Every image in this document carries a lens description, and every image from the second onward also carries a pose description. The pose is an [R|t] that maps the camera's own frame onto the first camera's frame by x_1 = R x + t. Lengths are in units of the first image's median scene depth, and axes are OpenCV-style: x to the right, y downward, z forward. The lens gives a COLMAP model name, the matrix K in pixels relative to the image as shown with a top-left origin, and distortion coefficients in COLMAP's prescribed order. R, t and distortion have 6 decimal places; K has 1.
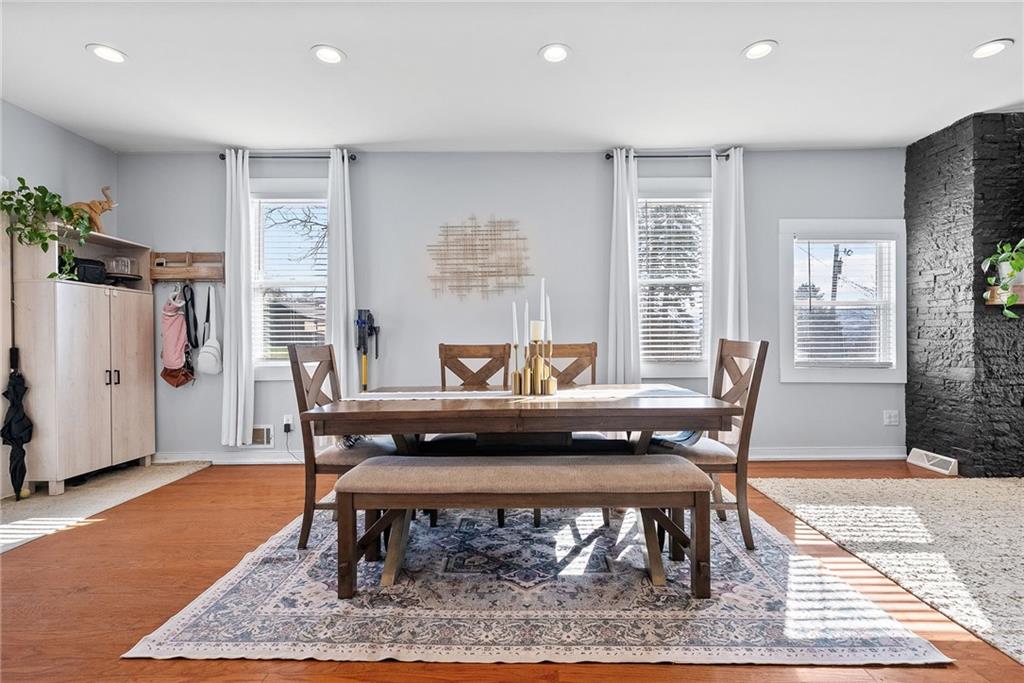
lens RADIAL K [[468.1, 0, 515.0], [0, 468.1, 338.7], [0, 0, 1]] dist [0.000922, 0.000255]
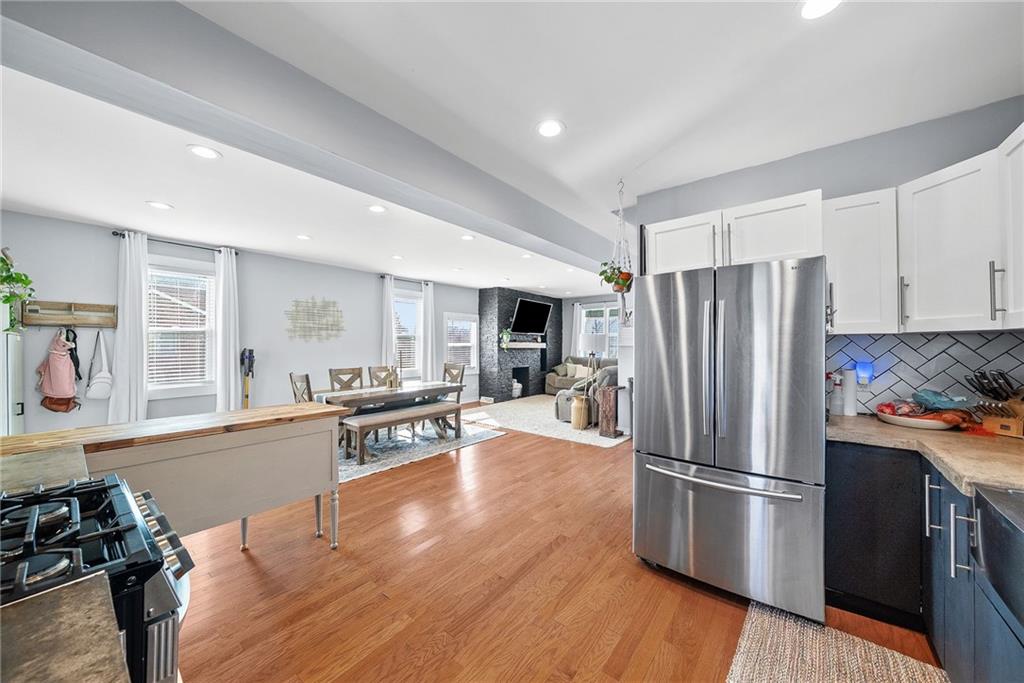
lens RADIAL K [[361.4, 0, 514.5], [0, 361.4, 341.3], [0, 0, 1]] dist [-0.012690, -0.000077]
pose [[0.624875, 0.009114, 0.780672, -0.744065], [-0.001634, 0.999945, -0.010367, -0.080279], [-0.780723, 0.005202, 0.624855, -0.530311]]
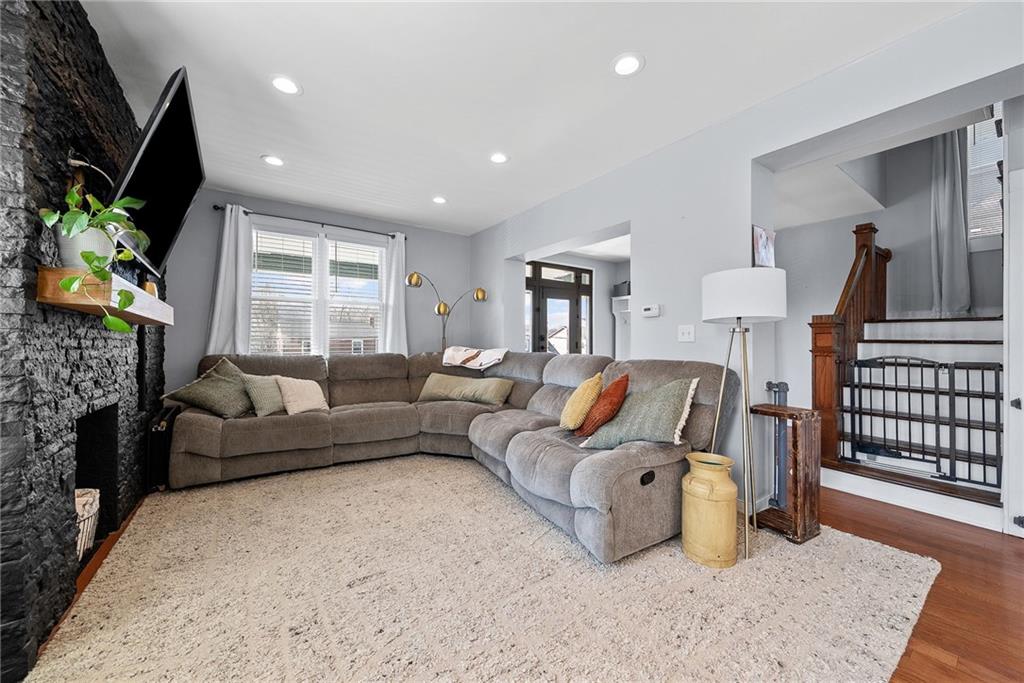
lens RADIAL K [[379.9, 0, 514.7], [0, 379.9, 341.6], [0, 0, 1]] dist [-0.001975, 0.000007]
pose [[-0.583786, 0.006588, 0.811881, 0.350026], [0.003633, 0.999978, -0.005502, -0.023676], [-0.811900, -0.000263, -0.583797, 0.743333]]
